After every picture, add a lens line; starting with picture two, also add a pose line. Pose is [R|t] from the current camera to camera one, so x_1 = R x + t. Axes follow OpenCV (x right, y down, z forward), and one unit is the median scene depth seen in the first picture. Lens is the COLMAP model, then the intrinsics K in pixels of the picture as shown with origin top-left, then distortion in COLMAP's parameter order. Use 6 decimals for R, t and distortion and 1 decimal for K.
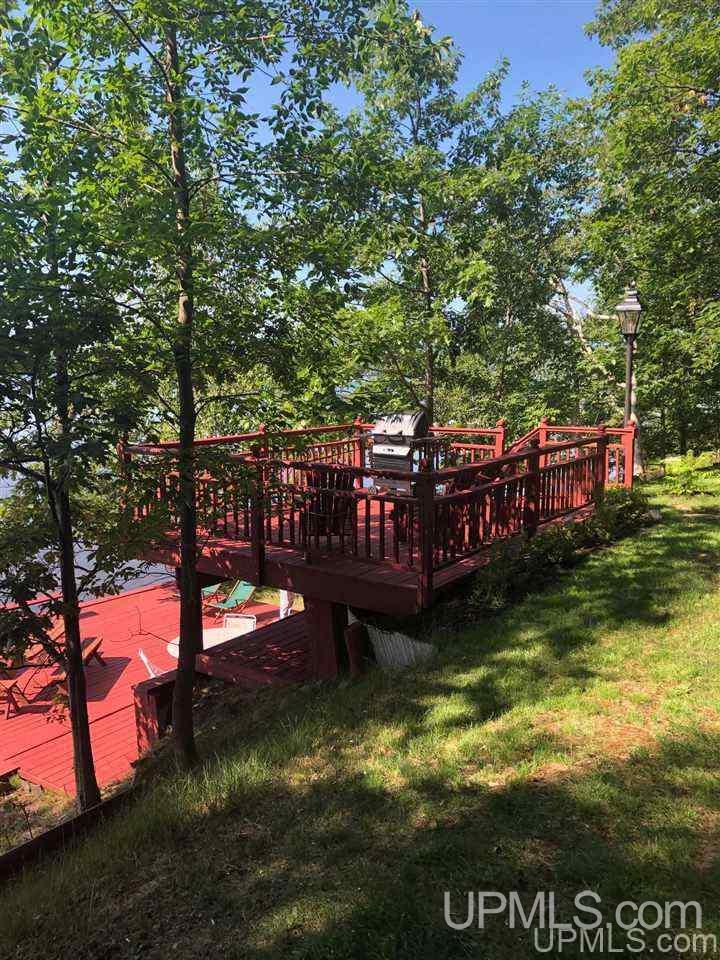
lens RADIAL K [[737.3, 0, 360.0], [0, 737.3, 480.0], [0, 0, 1]] dist [0.000431, -0.000023]
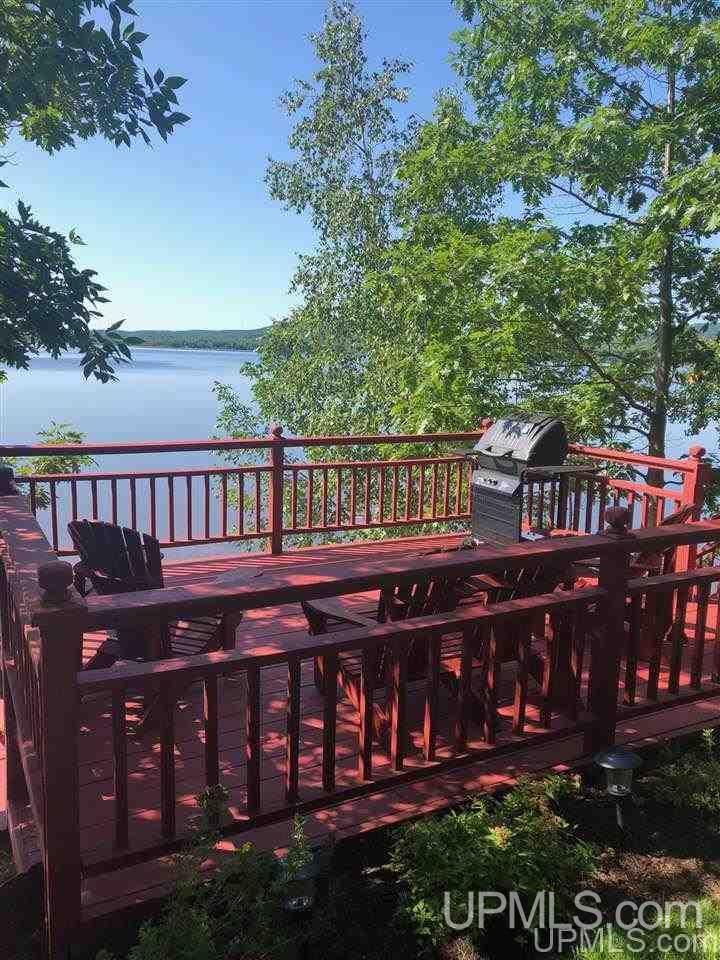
lens RADIAL K [[737.3, 0, 360.0], [0, 737.3, 480.0], [0, 0, 1]] dist [0.000431, -0.000023]
pose [[0.885845, 0.100195, -0.453034, 0.216844], [-0.092300, 0.994945, 0.039566, -0.055255], [0.454708, 0.006766, 0.890615, 0.425669]]
